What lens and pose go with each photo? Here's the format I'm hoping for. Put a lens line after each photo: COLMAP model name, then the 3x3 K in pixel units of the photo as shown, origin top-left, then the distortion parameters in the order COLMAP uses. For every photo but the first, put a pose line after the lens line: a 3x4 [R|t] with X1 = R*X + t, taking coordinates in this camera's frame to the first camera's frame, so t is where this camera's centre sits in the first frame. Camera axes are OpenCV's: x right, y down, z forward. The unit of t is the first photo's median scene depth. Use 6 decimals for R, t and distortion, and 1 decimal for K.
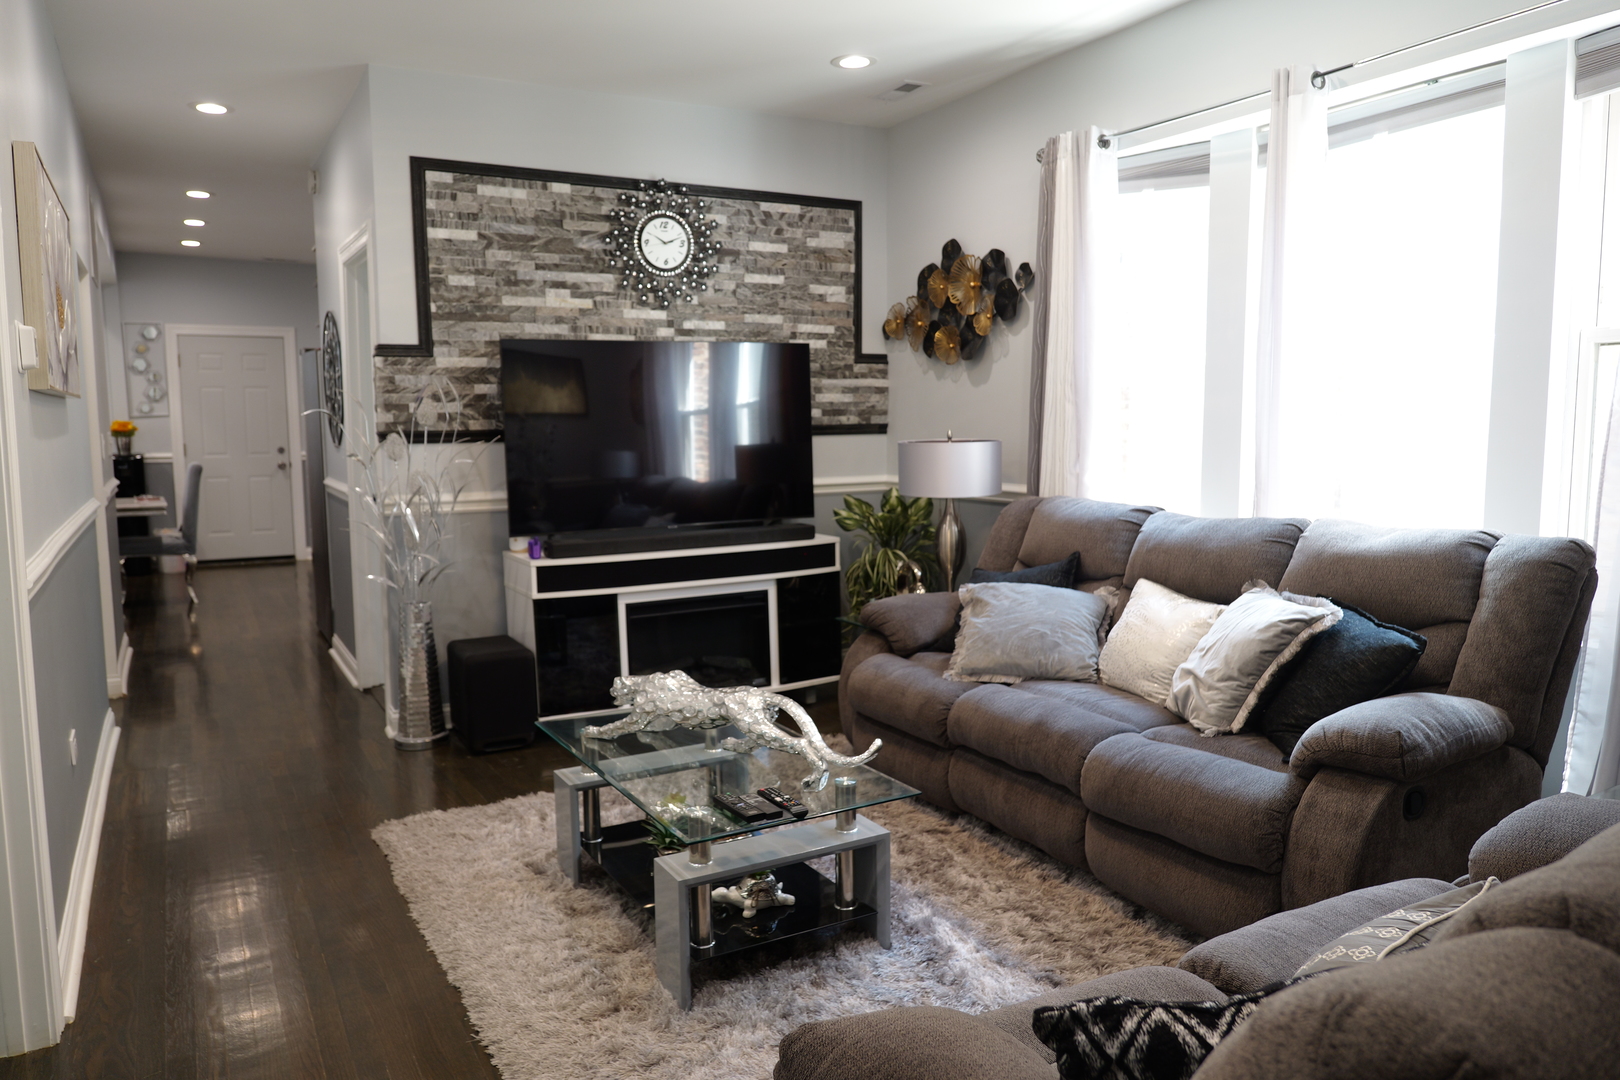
lens RADIAL K [[1138.2, 0, 806.4], [0, 1138.2, 540.3], [0, 0, 1]] dist [-0.011104, -0.002504]
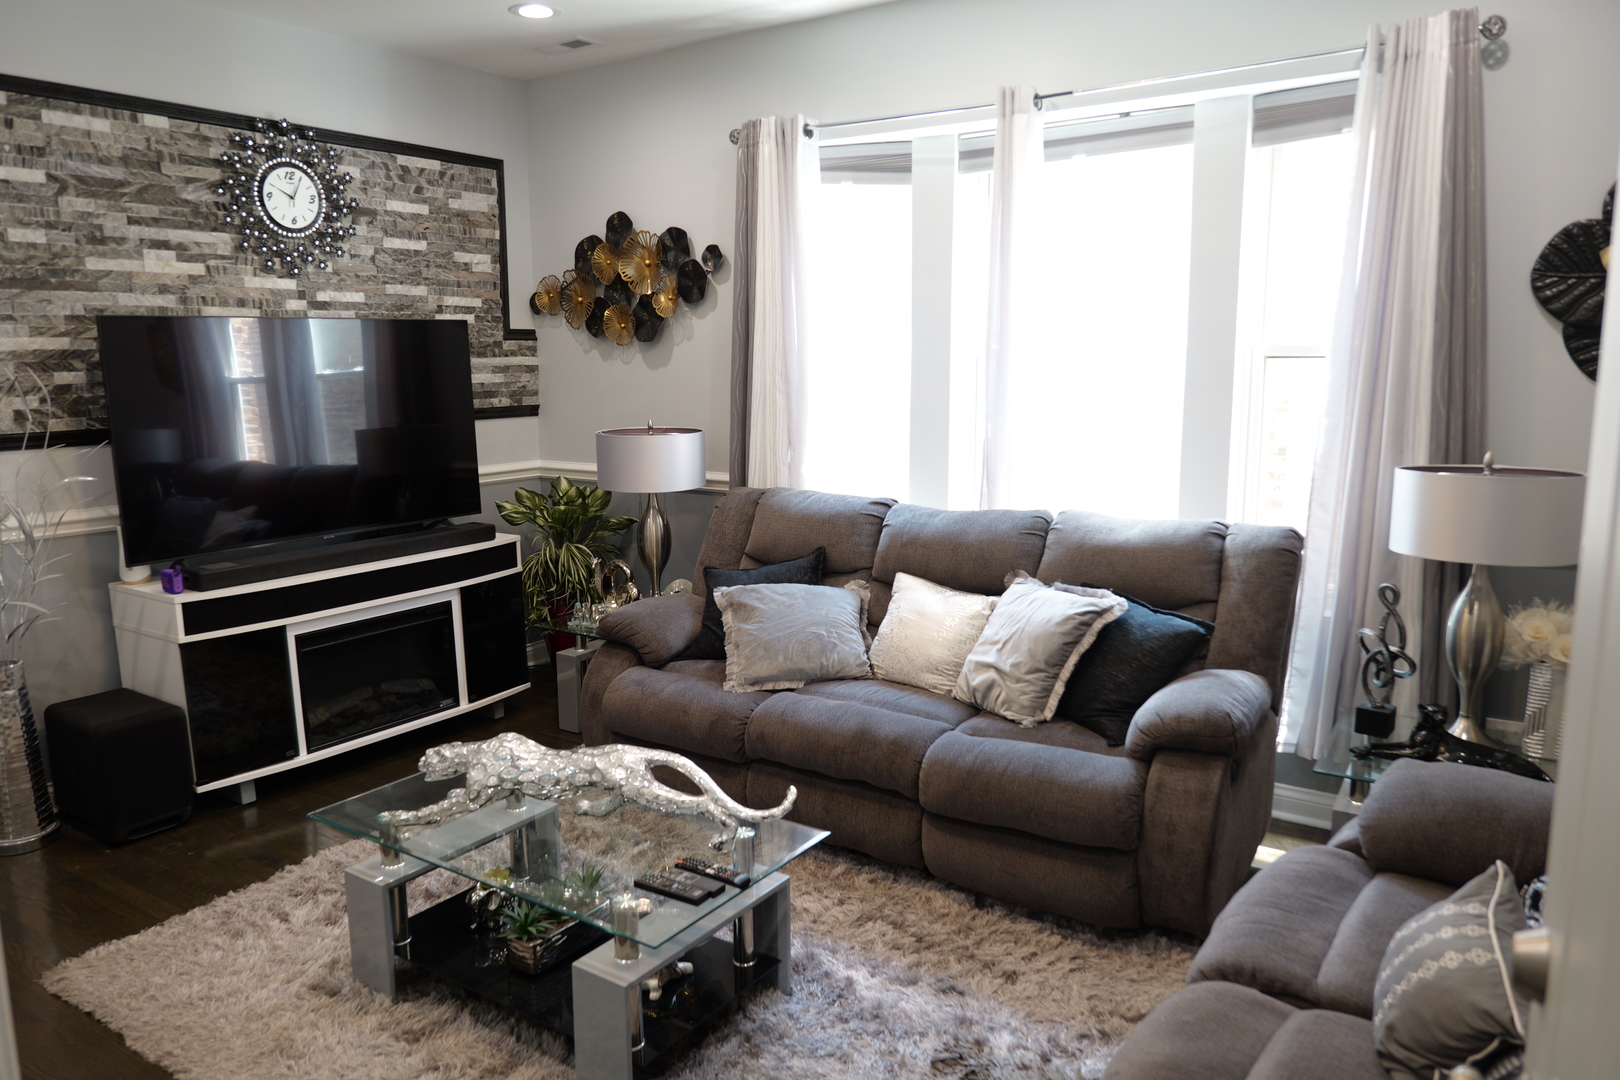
lens RADIAL K [[1138.2, 0, 811.2], [0, 1138.2, 544.7], [0, 0, 1]] dist [-0.011104, -0.002504]
pose [[0.895917, -0.068165, 0.438961, -0.186865], [0.044164, 0.996929, 0.064670, -0.050312], [-0.442021, -0.038553, 0.896176, 0.085601]]
